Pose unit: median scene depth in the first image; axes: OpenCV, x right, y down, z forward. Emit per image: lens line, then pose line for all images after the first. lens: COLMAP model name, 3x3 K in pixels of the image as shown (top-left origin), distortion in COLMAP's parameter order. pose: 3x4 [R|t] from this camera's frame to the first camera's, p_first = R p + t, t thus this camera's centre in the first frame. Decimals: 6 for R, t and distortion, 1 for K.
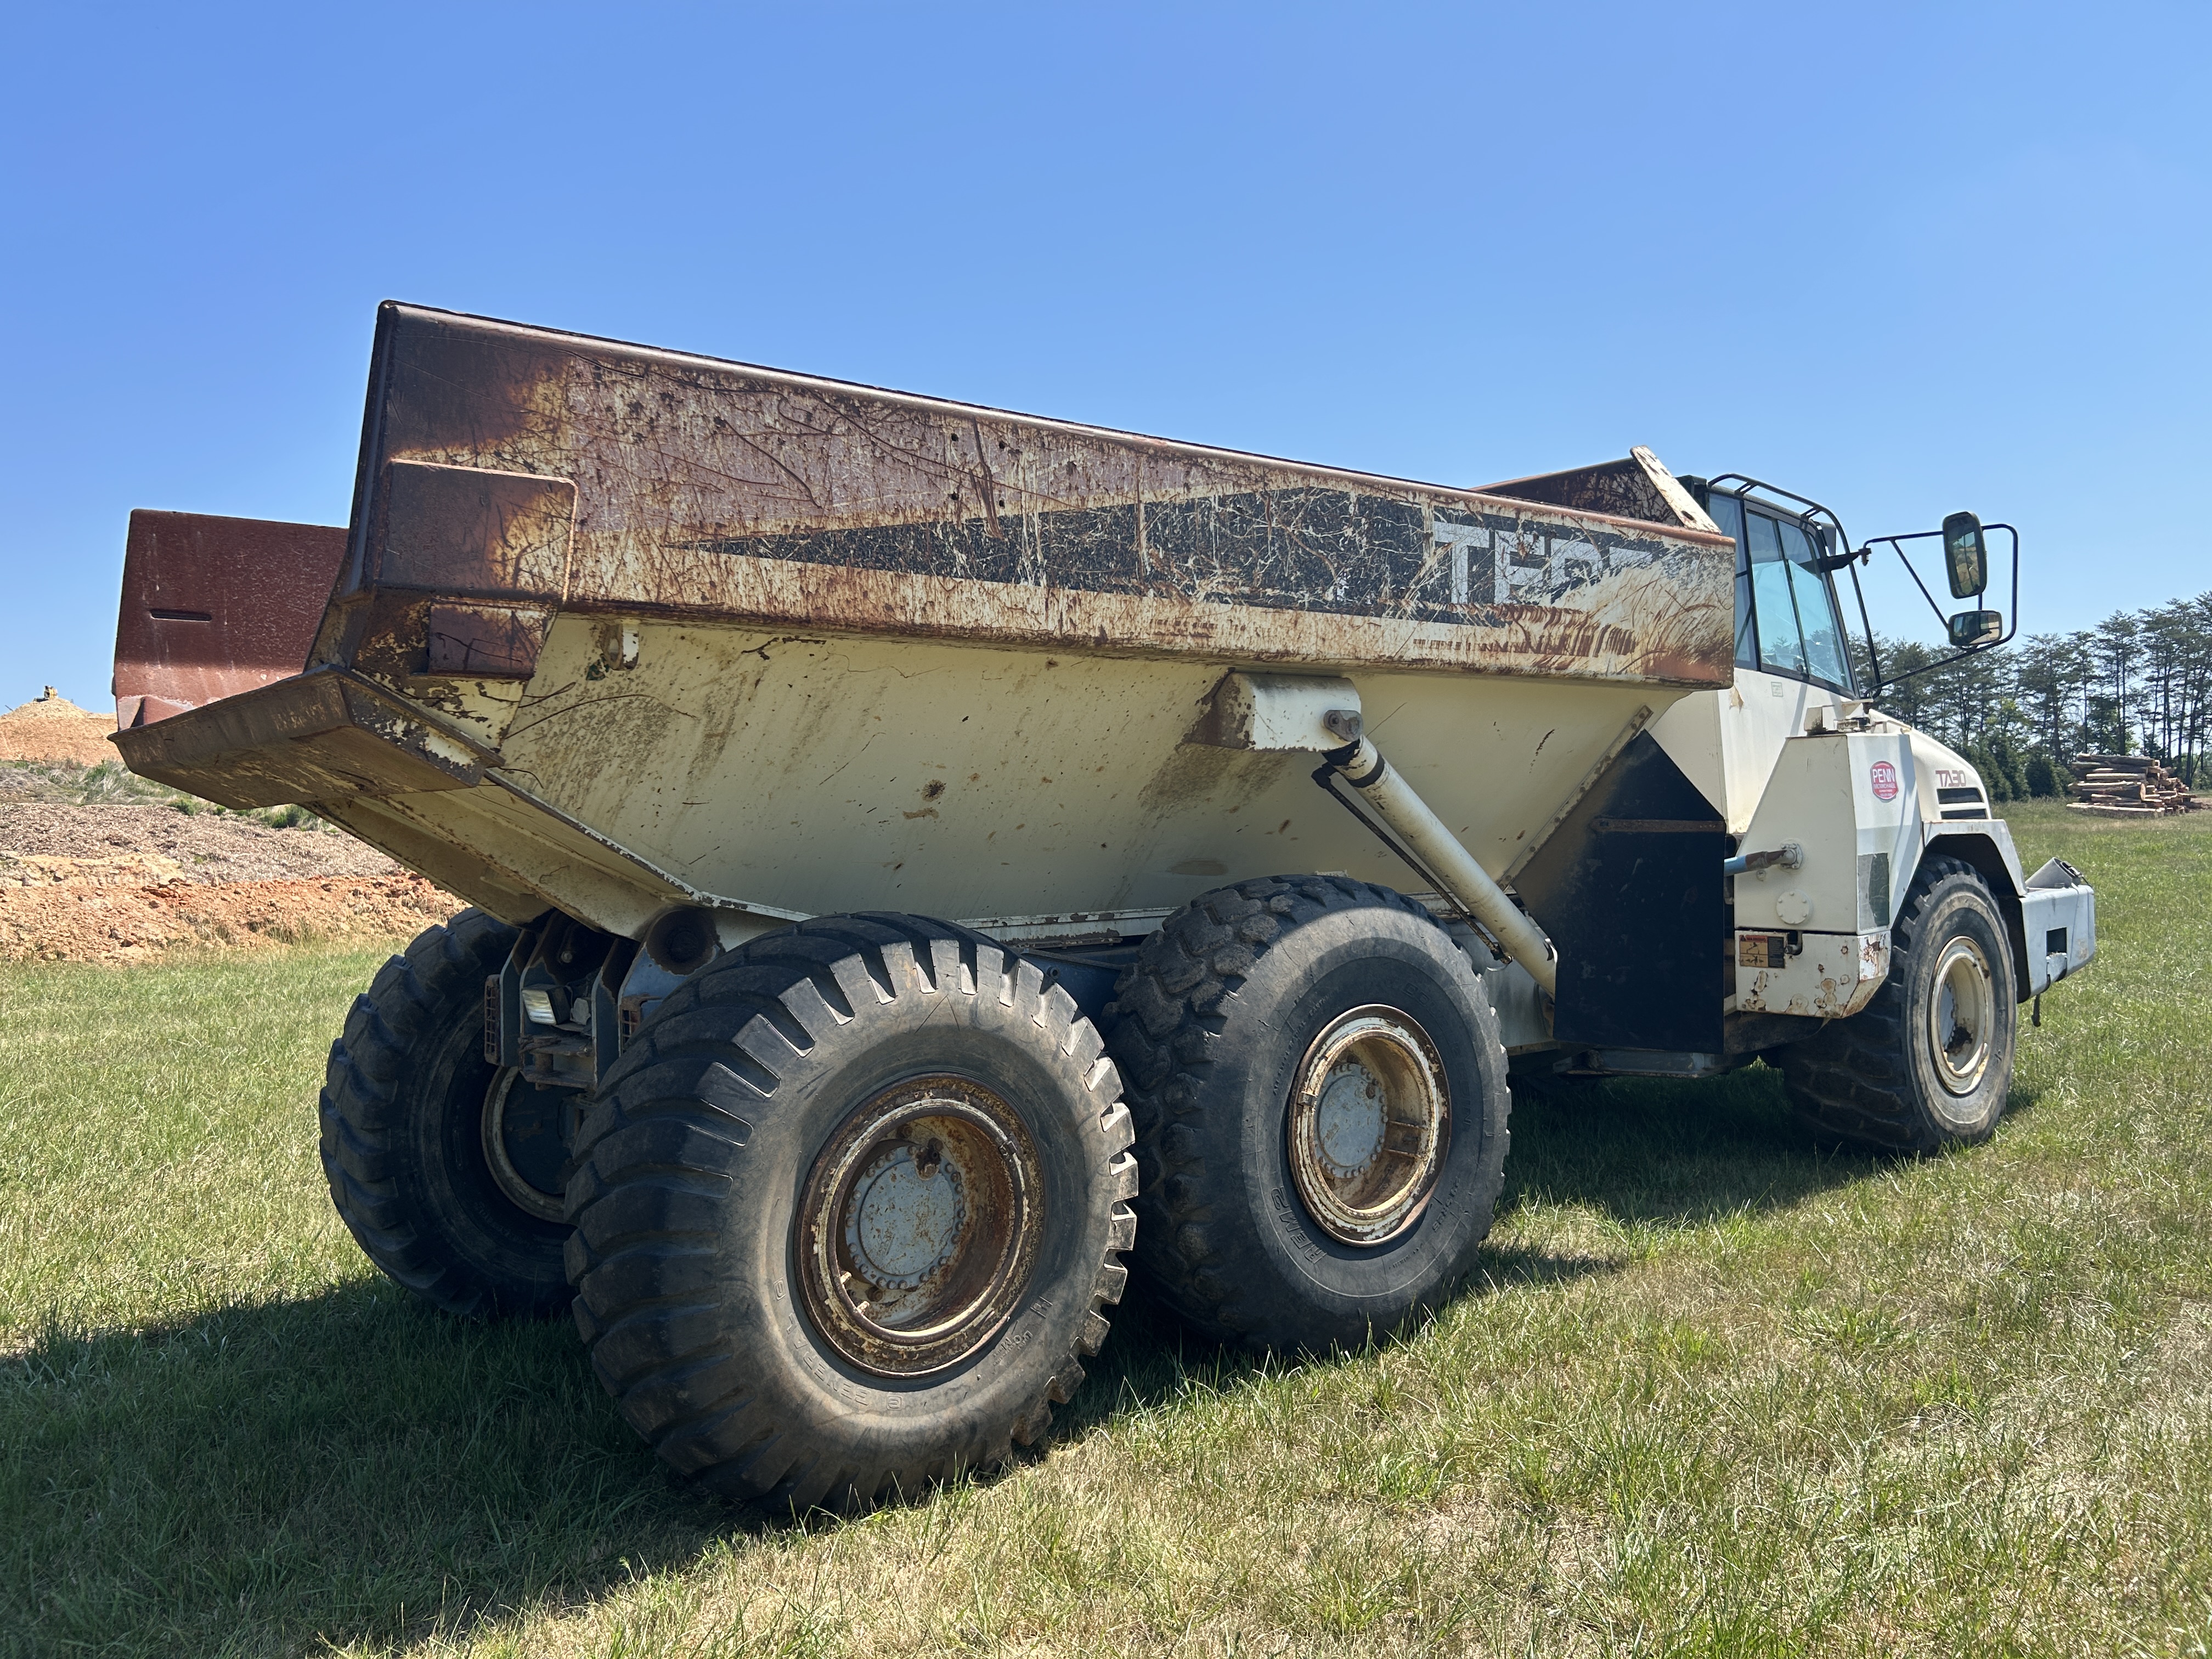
lens RADIAL K [[1662.0, 0, 1085.8], [0, 1662.0, 845.8], [0, 0, 1]] dist [0.067961, -0.084383]
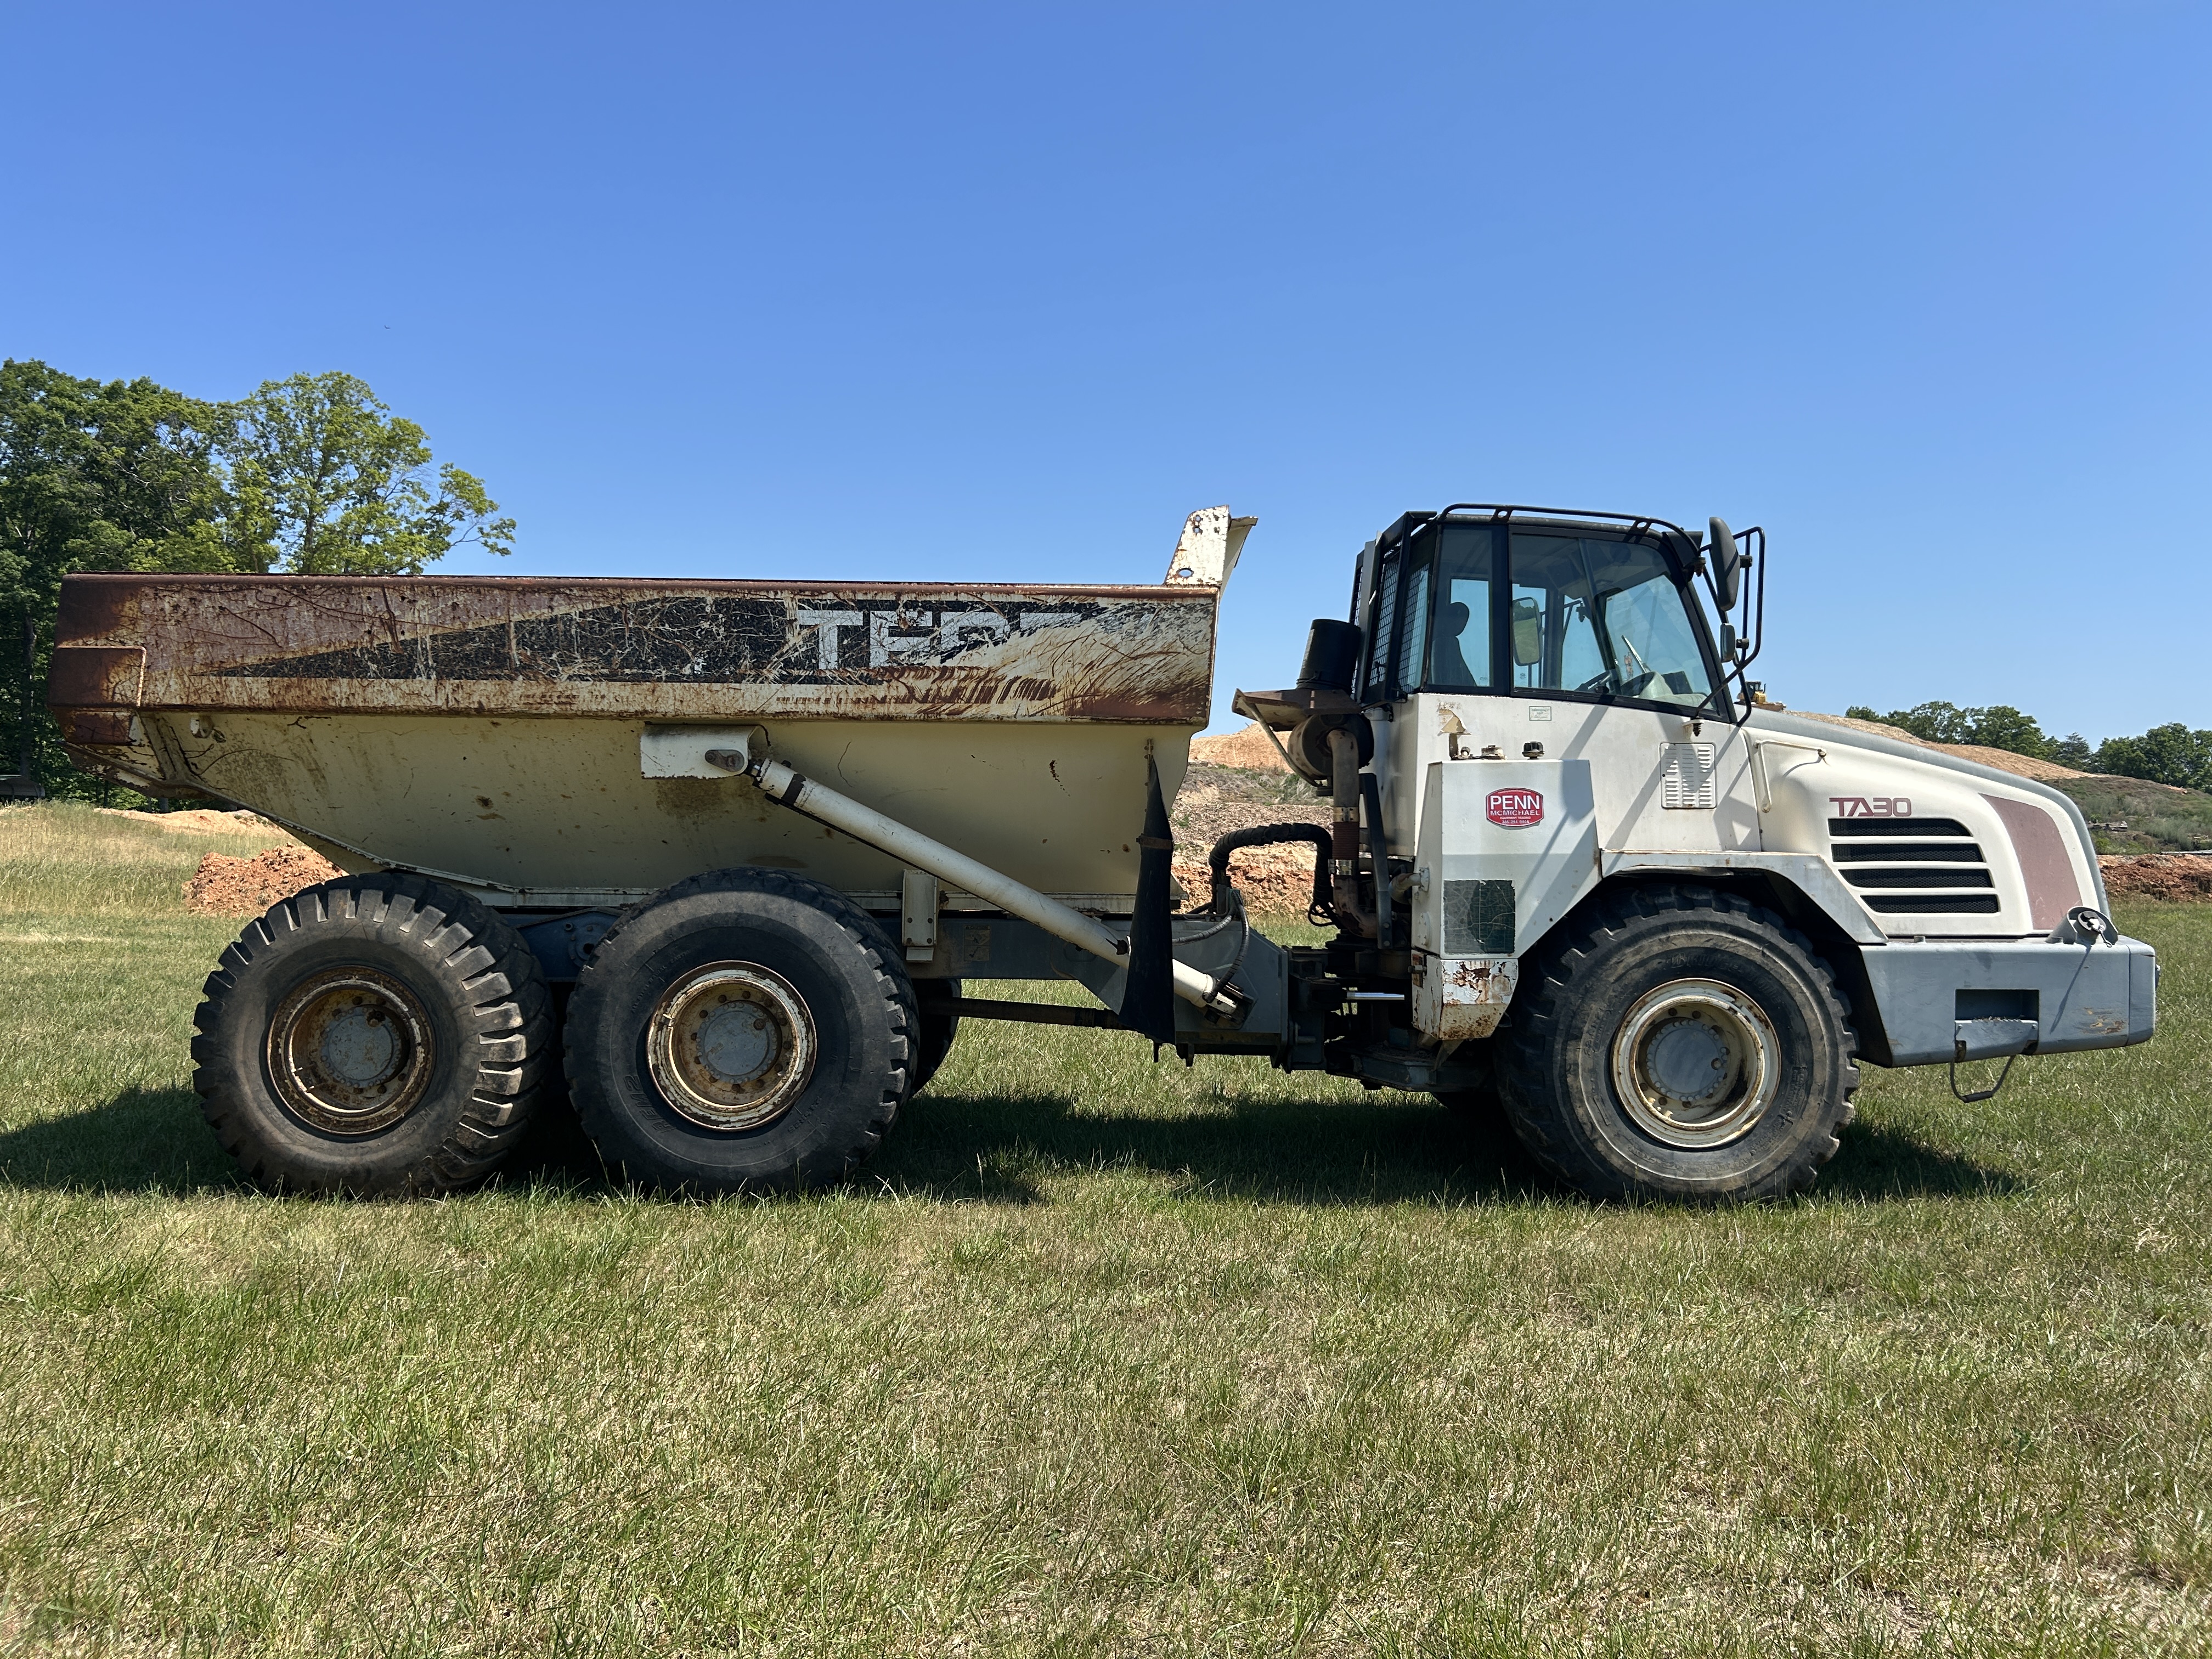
lens RADIAL K [[1662.0, 0, 1116.0], [0, 1662.0, 860.3], [0, 0, 1]] dist [0.067961, -0.084383]
pose [[0.763877, 0.038269, -0.644227, 1.369420], [-0.034846, 0.999230, 0.018040, -0.026447], [0.644421, 0.008668, 0.764622, 0.142272]]
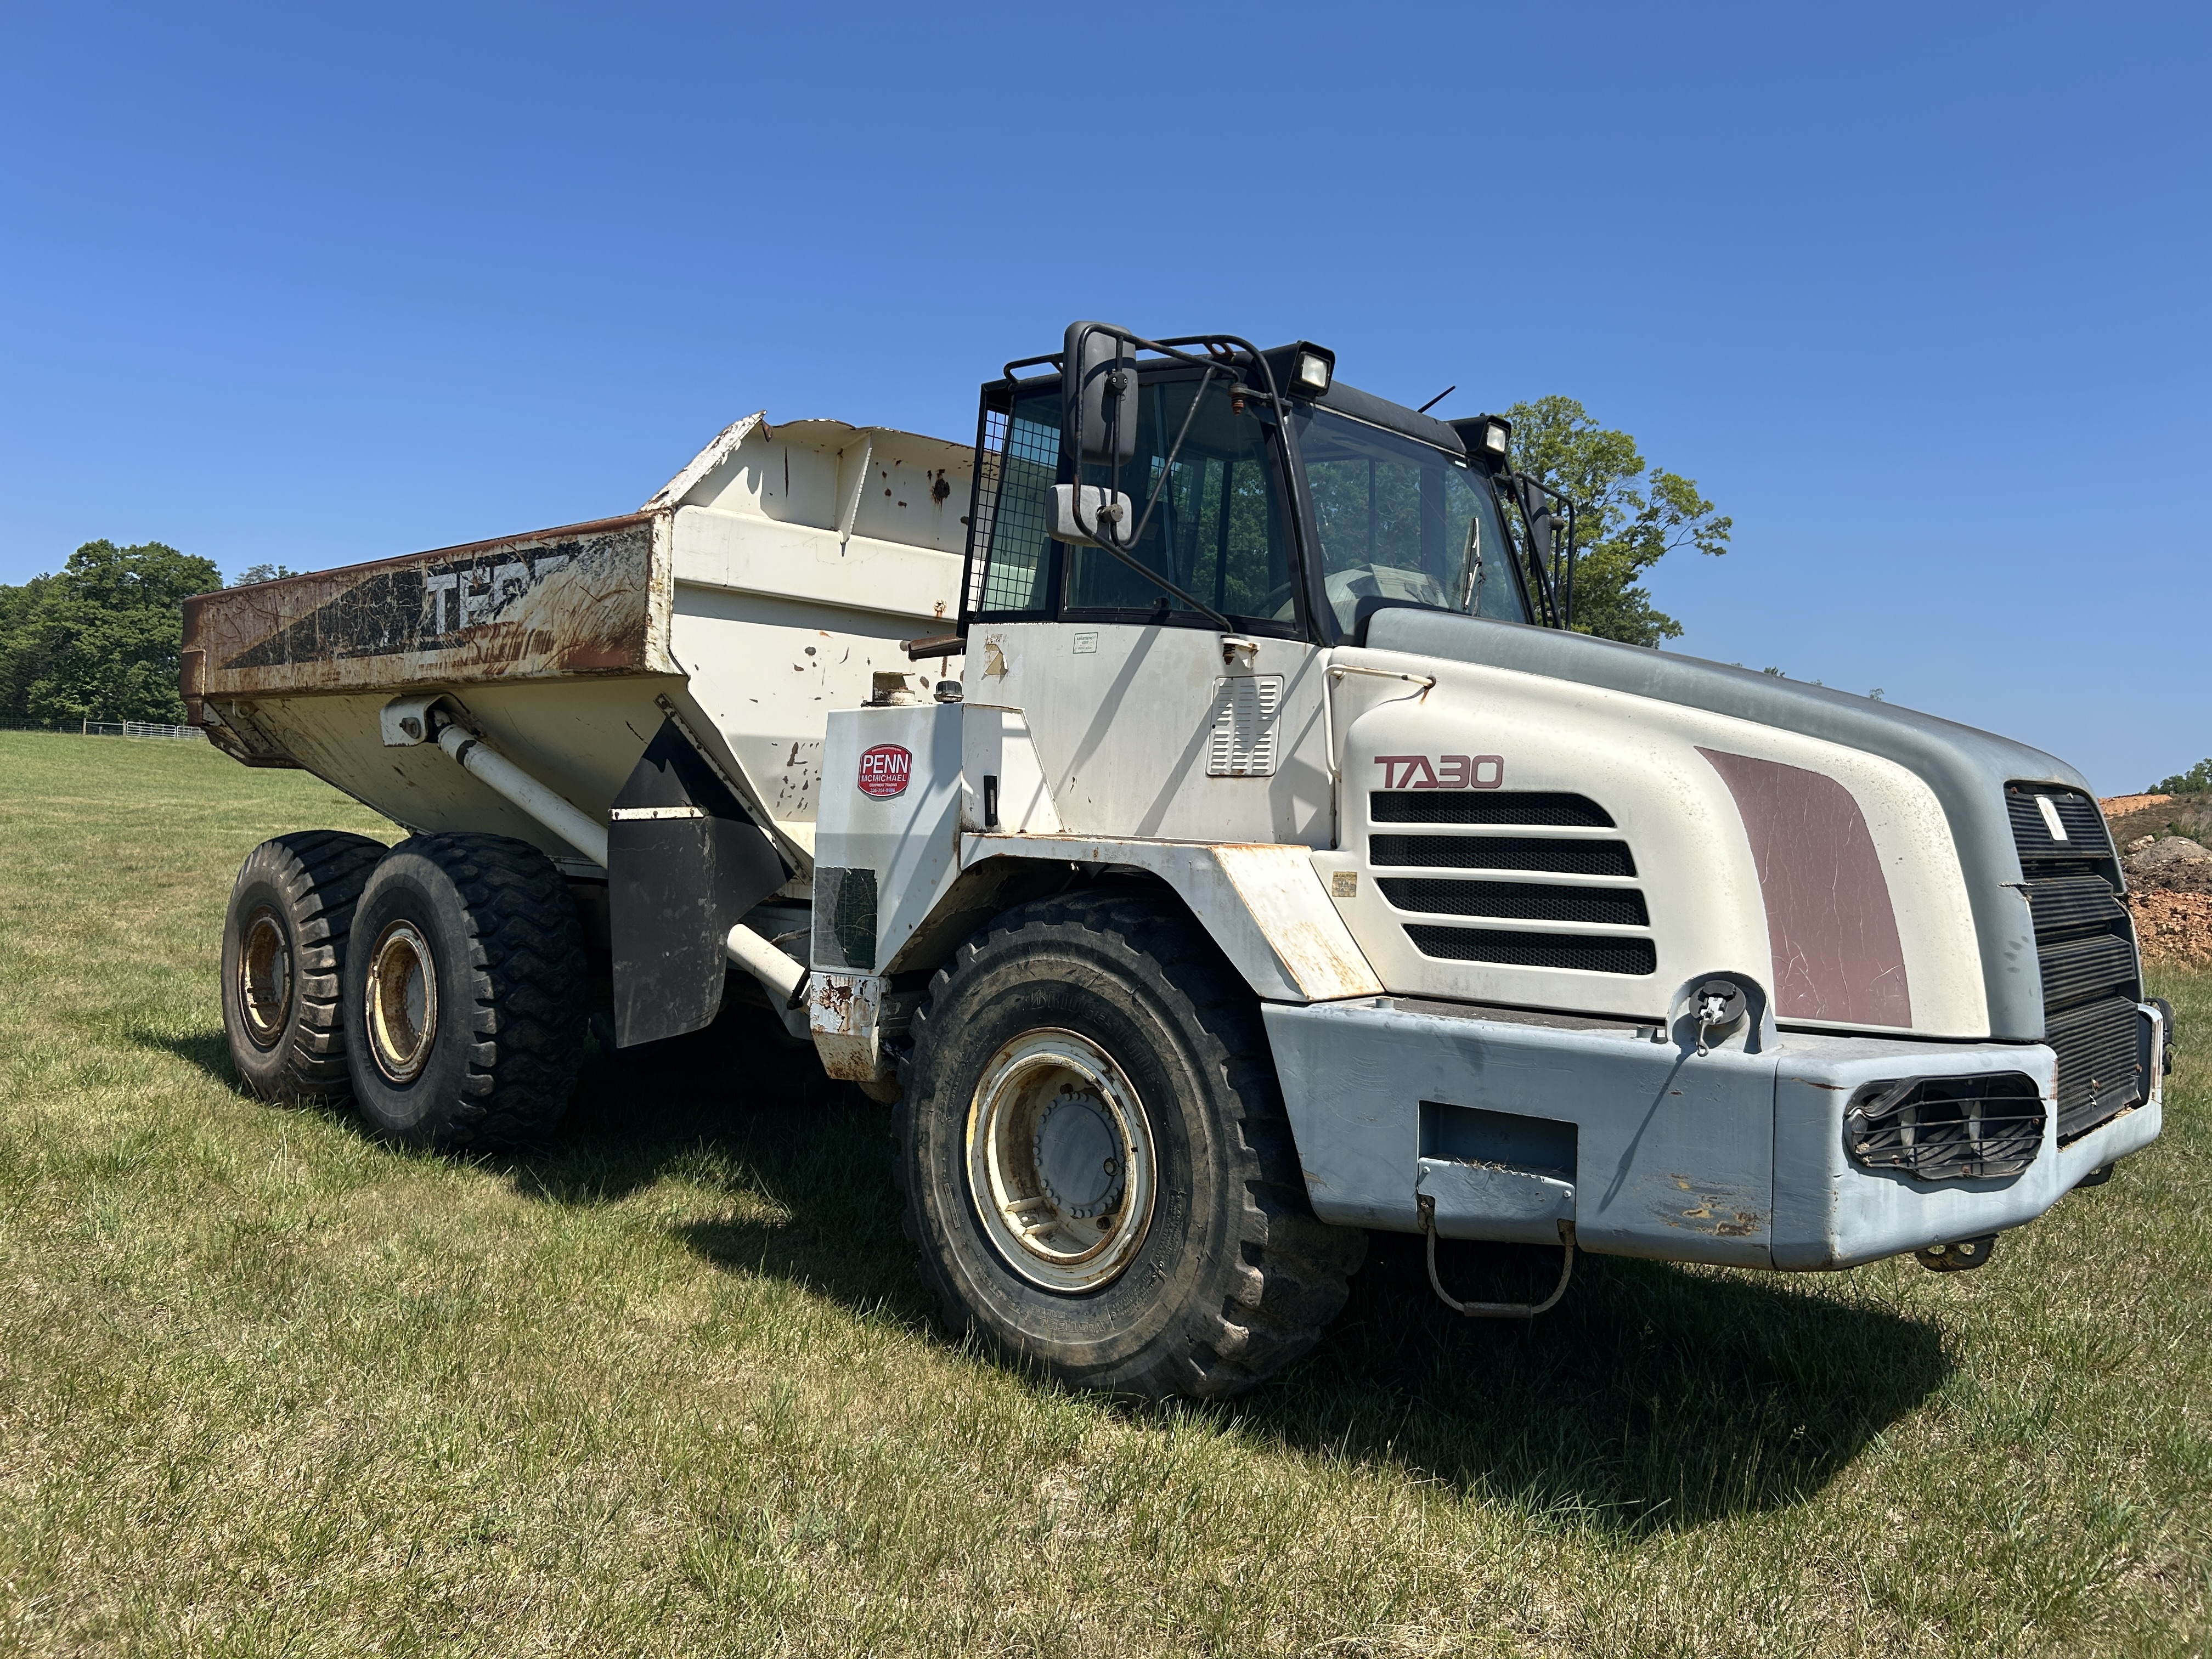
lens RADIAL K [[1662.0, 0, 1063.0], [0, 1662.0, 849.8], [0, 0, 1]] dist [0.067961, -0.084383]
pose [[0.109331, 0.047354, -0.992877, 1.756914], [-0.049093, 0.997903, 0.042188, -0.057901], [0.992792, 0.044131, 0.111426, 1.466758]]
